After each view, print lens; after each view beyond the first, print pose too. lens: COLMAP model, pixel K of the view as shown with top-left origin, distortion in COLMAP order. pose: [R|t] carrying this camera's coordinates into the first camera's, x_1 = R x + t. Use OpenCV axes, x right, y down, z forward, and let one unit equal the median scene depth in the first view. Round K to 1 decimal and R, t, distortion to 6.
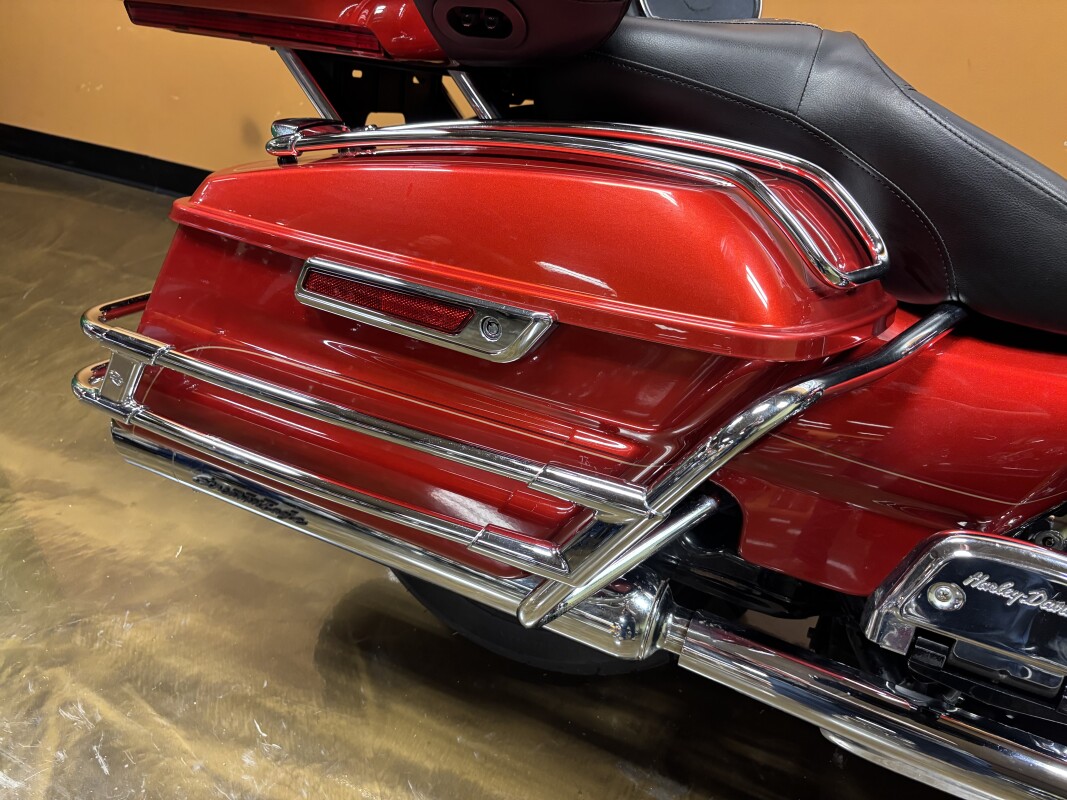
lens RADIAL K [[813.4, 0, 534.4], [0, 813.4, 401.4], [0, 0, 1]] dist [0.034066, -0.035994]
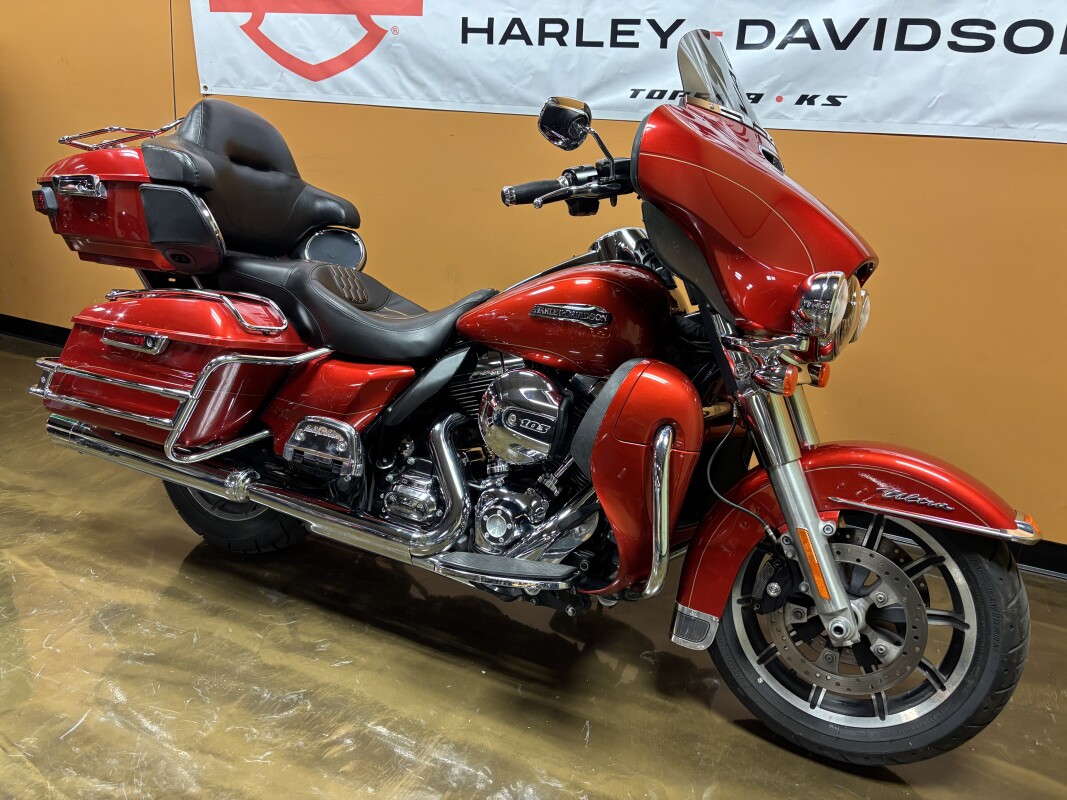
lens RADIAL K [[813.4, 0, 535.7], [0, 813.4, 400.7], [0, 0, 1]] dist [0.034066, -0.035994]
pose [[0.999259, 0.010139, -0.037131, 1.102712], [-0.019983, 0.961145, -0.275319, 0.687146], [0.032897, 0.275857, 0.960635, -1.376687]]
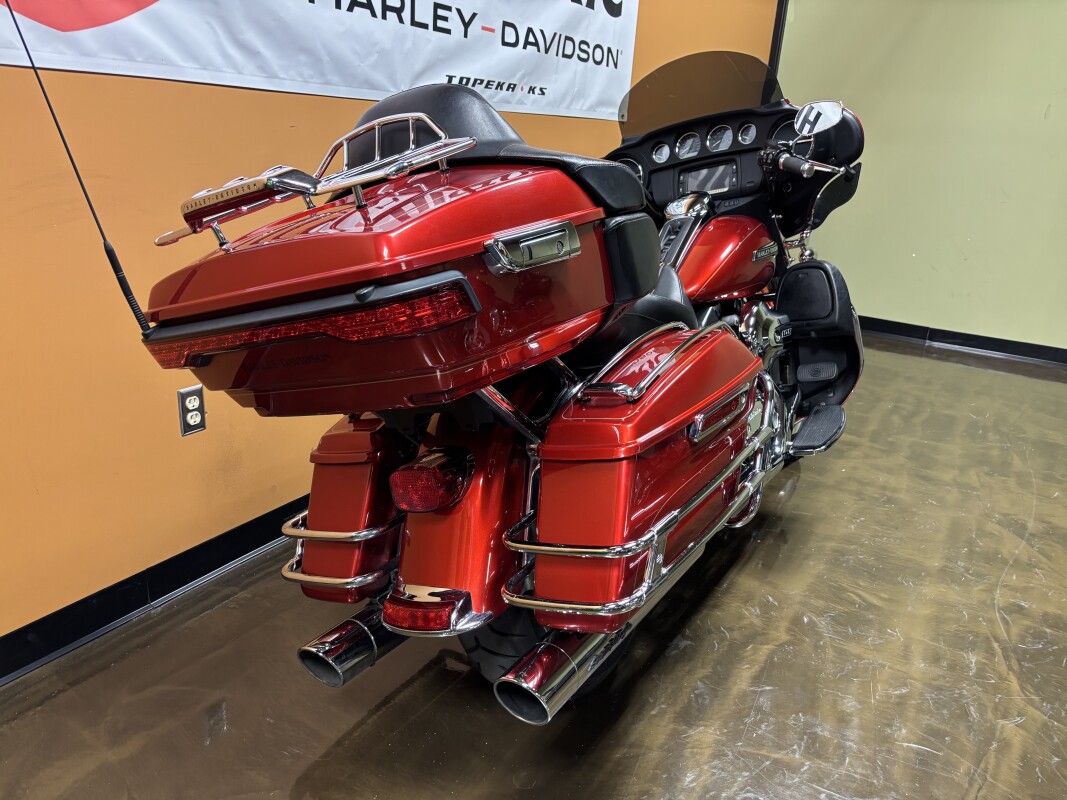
lens RADIAL K [[813.4, 0, 539.4], [0, 813.4, 402.5], [0, 0, 1]] dist [0.034066, -0.035994]
pose [[0.127311, -0.351048, 0.927662, -1.758384], [0.550654, 0.802915, 0.228270, -0.712177], [-0.824968, 0.481760, 0.295526, 0.524935]]
